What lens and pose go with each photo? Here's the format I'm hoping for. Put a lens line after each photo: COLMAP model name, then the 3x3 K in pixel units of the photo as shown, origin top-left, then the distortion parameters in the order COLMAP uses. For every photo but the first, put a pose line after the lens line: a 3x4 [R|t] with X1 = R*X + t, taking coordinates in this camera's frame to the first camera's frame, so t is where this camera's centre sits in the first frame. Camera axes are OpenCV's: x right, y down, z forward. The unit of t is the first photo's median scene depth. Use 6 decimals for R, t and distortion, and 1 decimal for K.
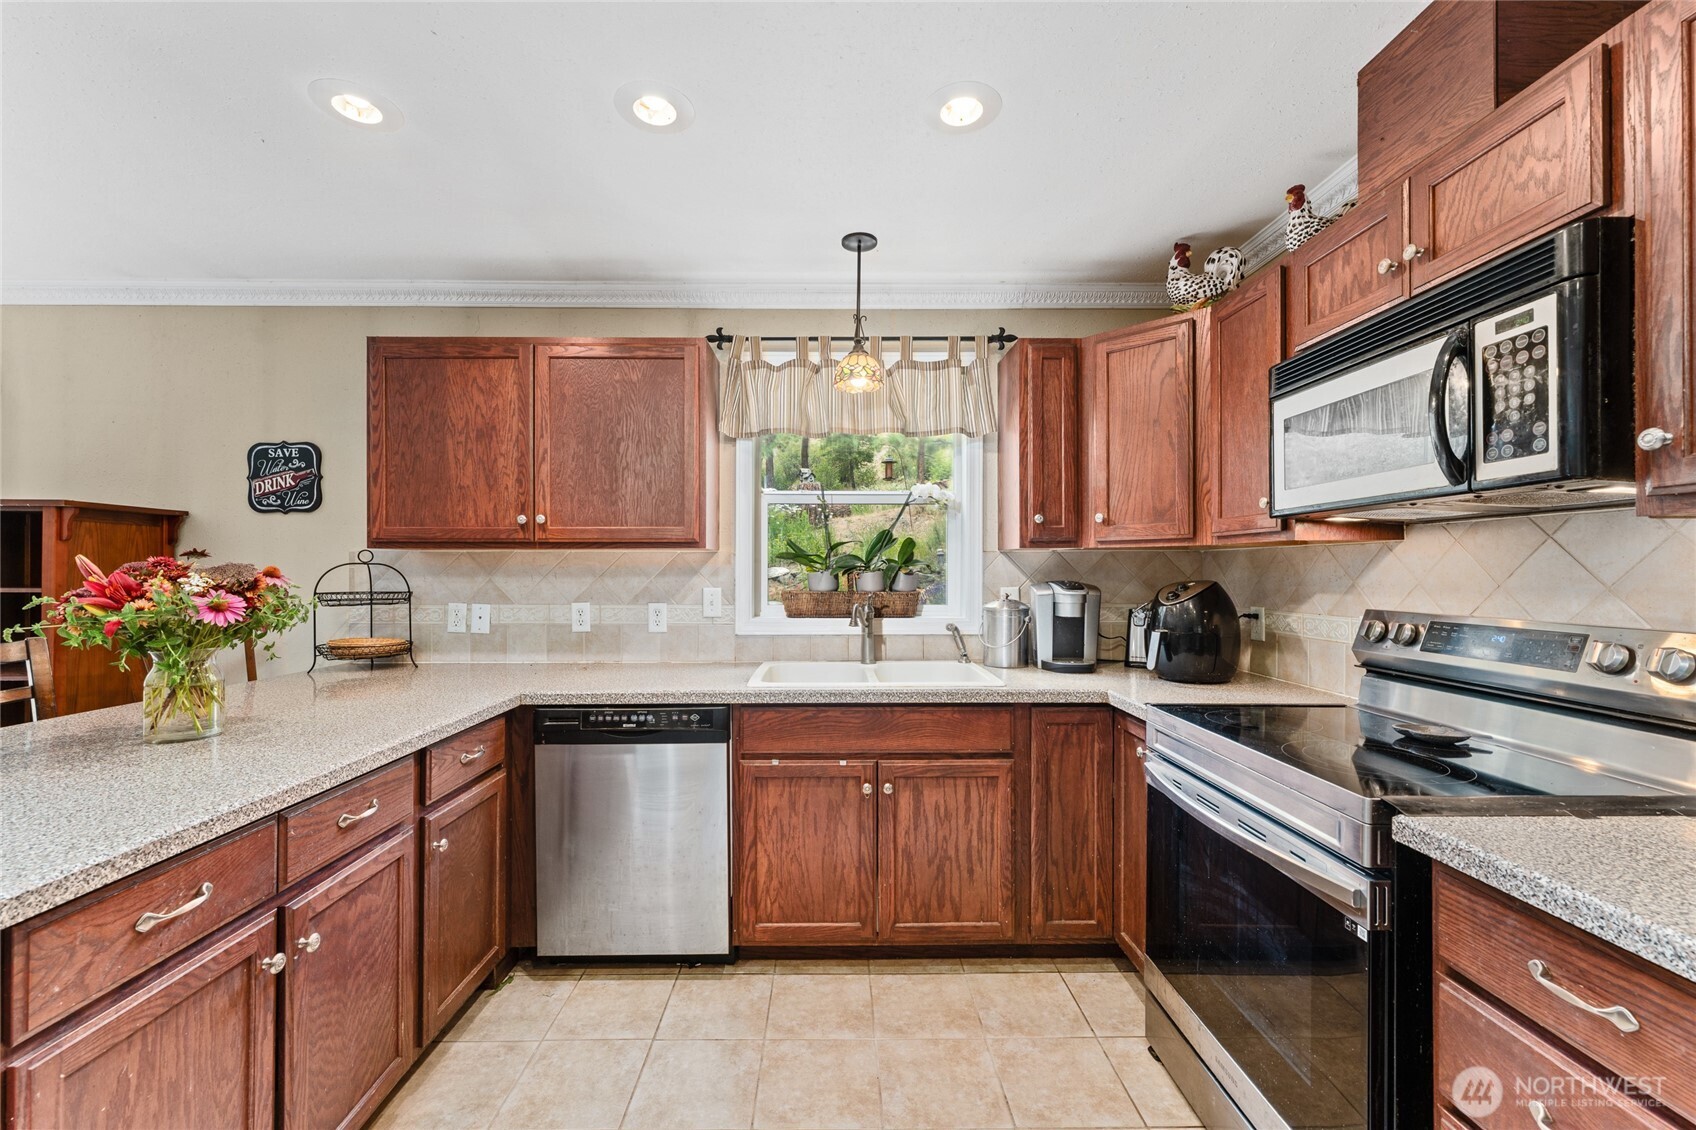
lens RADIAL K [[678.2, 0, 840.8], [0, 678.2, 568.5], [0, 0, 1]] dist [-0.002796, 0.001405]
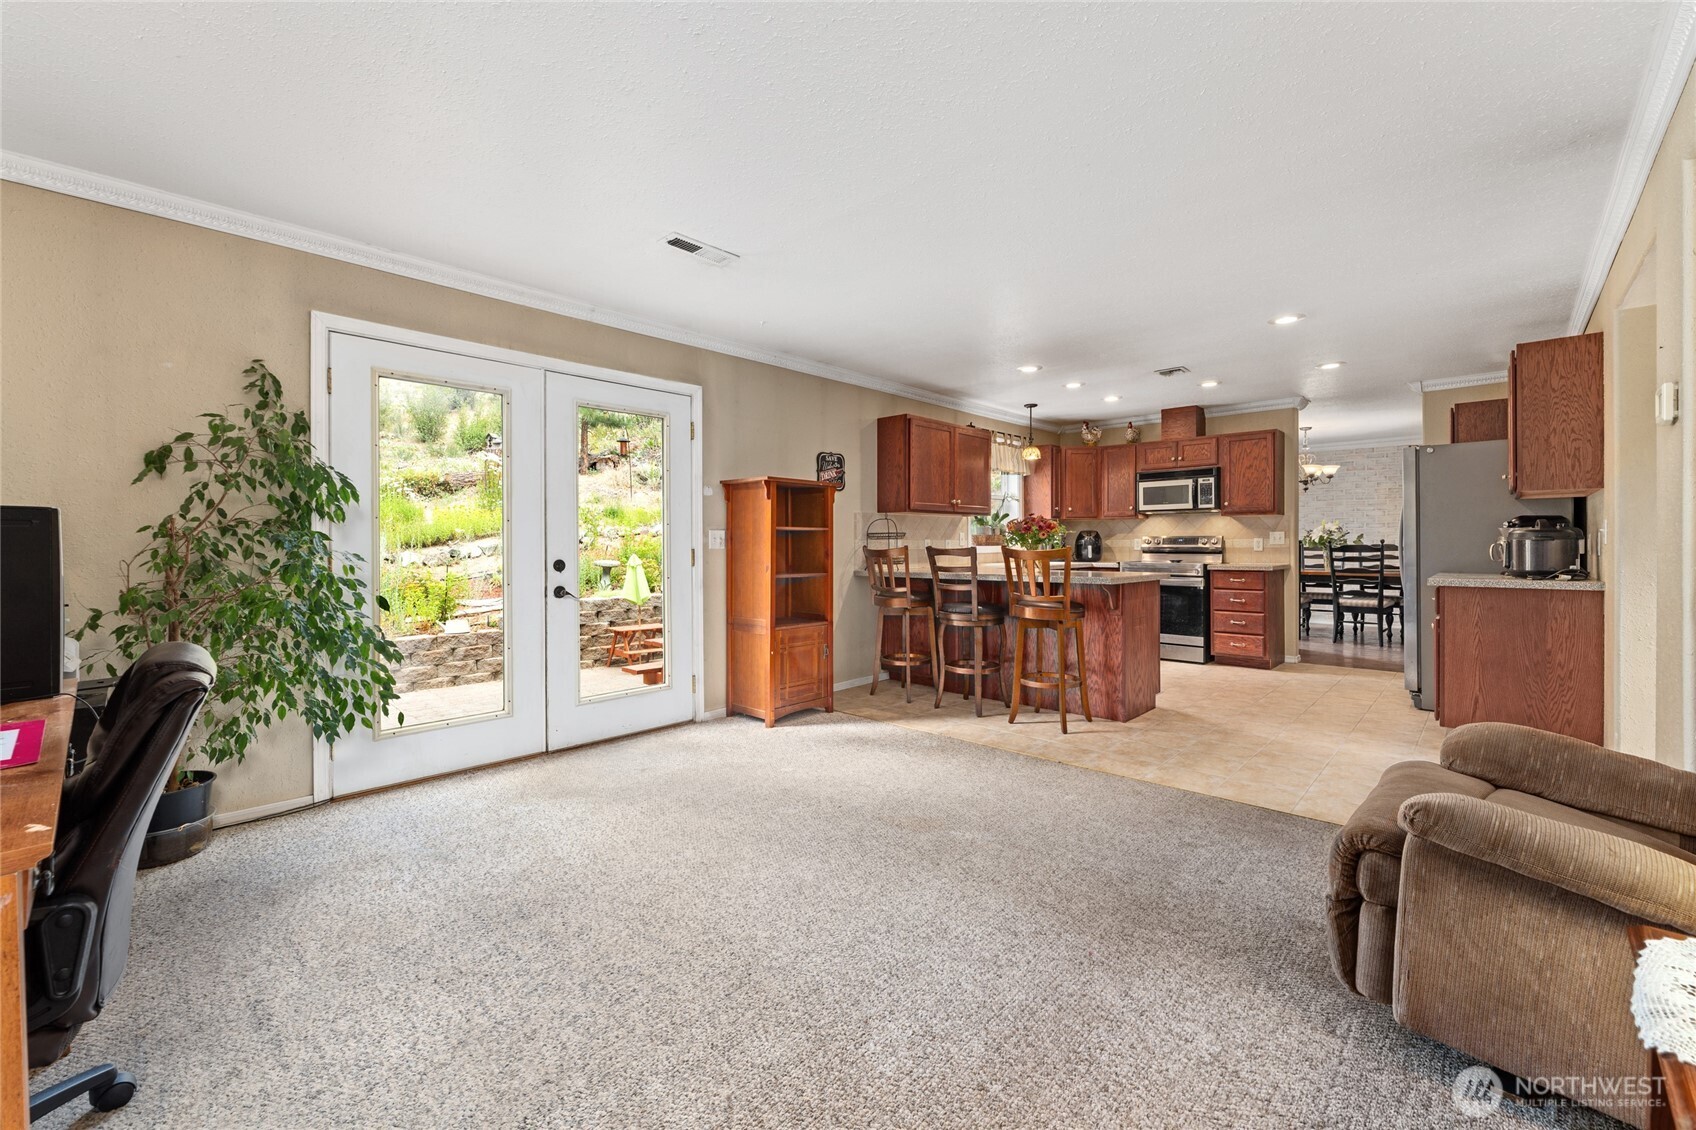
lens RADIAL K [[678.2, 0, 857.0], [0, 678.2, 551.7], [0, 0, 1]] dist [-0.002796, 0.001405]
pose [[0.696414, -0.012553, 0.717531, -2.405707], [0.001603, 0.999872, 0.015937, 0.063402], [-0.717639, -0.009949, 0.696344, -0.397120]]
